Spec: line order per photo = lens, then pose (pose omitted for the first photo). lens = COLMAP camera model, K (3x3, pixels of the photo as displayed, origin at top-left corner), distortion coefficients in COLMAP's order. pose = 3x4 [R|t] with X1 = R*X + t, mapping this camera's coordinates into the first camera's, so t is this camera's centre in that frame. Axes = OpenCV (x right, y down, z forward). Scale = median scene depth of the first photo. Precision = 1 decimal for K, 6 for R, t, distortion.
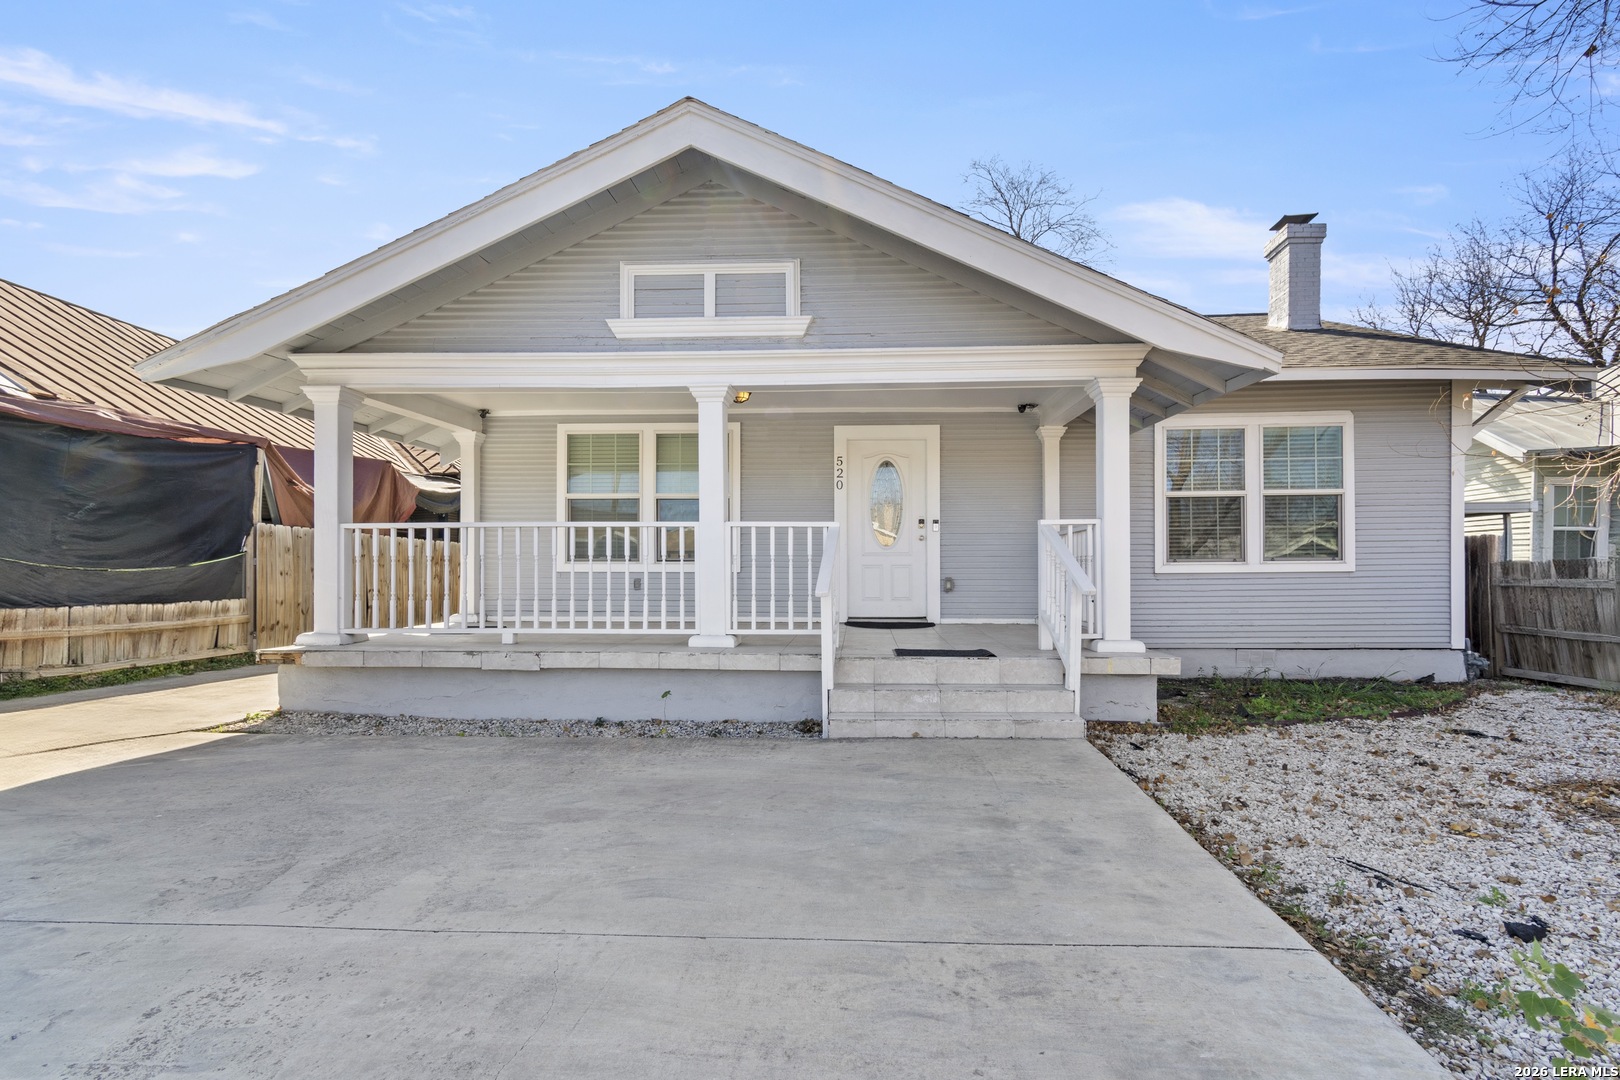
lens RADIAL K [[753.5, 0, 811.9], [0, 753.5, 576.5], [0, 0, 1]] dist [-0.001283, -0.000123]
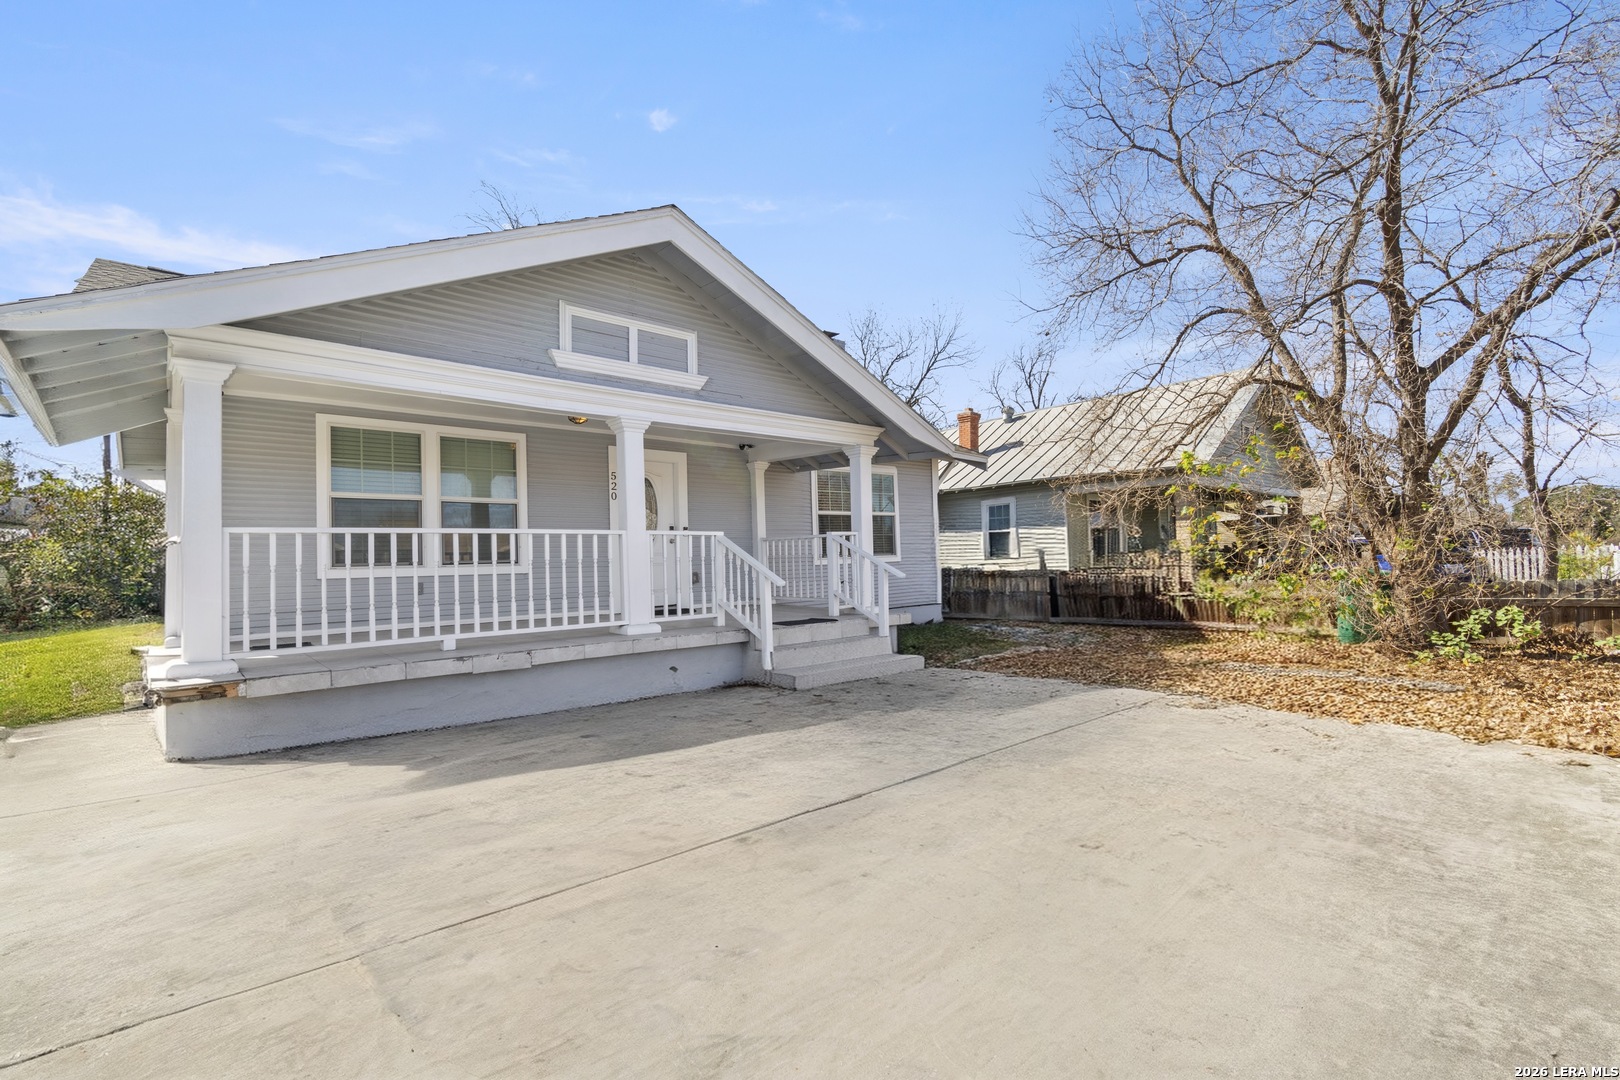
lens RADIAL K [[732.9, 0, 817.6], [0, 732.9, 540.3], [0, 0, 1]] dist [0.001954, 0.000509]
pose [[0.702586, 0.000978, 0.711598, -0.761096], [0.029516, 0.999098, -0.030516, -0.011946], [-0.710987, 0.042443, 0.701924, -0.033723]]
